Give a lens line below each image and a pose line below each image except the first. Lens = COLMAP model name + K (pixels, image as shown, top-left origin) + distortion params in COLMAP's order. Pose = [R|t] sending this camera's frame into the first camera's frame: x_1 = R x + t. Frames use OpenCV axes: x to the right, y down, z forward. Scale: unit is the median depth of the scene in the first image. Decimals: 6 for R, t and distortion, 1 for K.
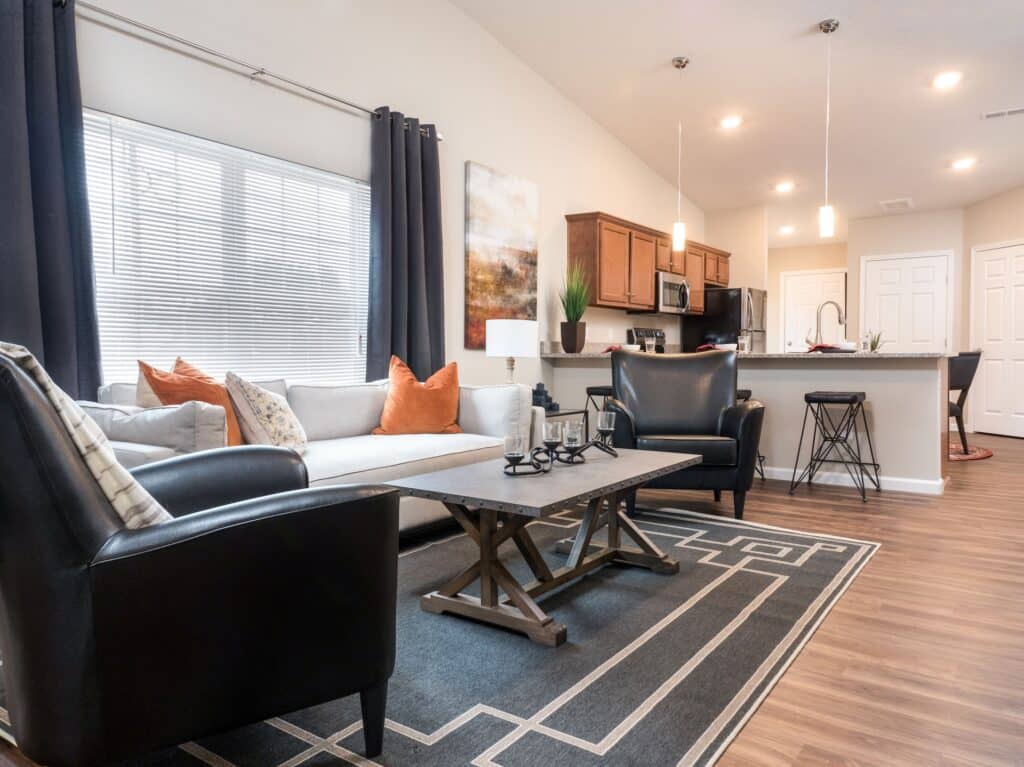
lens RADIAL K [[718.1, 0, 511.9], [0, 718.1, 385.0], [0, 0, 1]] dist [0.003931, 0.001134]
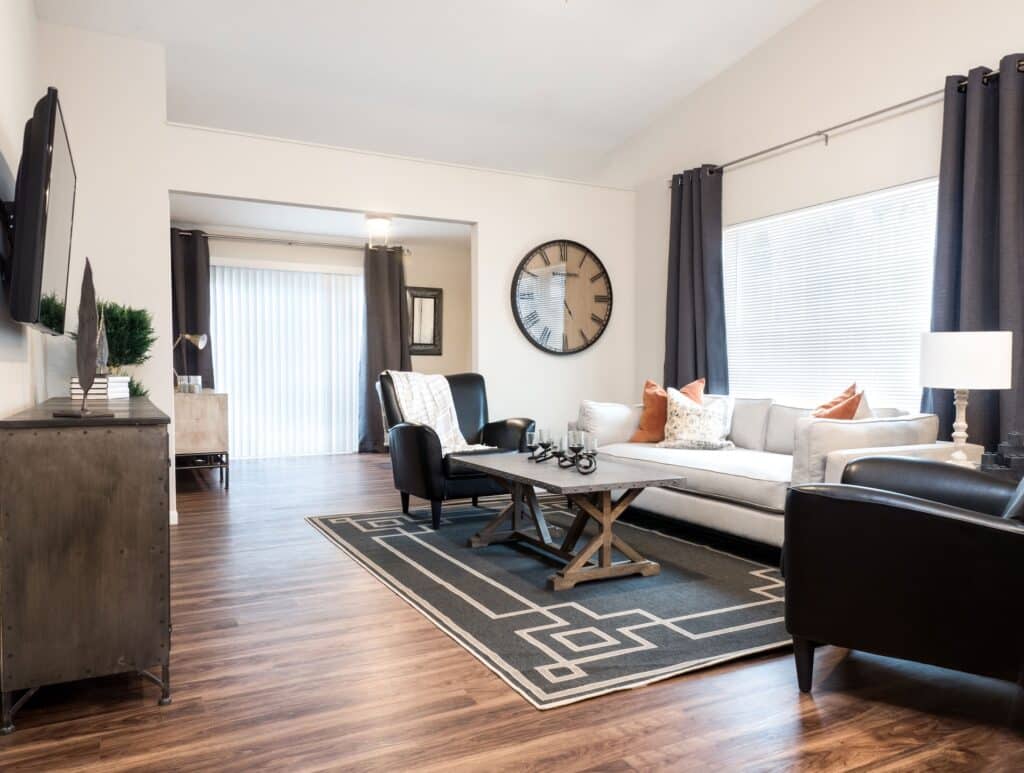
lens RADIAL K [[756.2, 0, 512.0], [0, 756.2, 387.1], [0, 0, 1]] dist [-0.000209, 0.000087]
pose [[-0.453021, 0.035300, -0.890801, 1.248688], [-0.032378, 0.997905, 0.056011, -0.098922], [0.890912, 0.054216, -0.450929, 1.442017]]
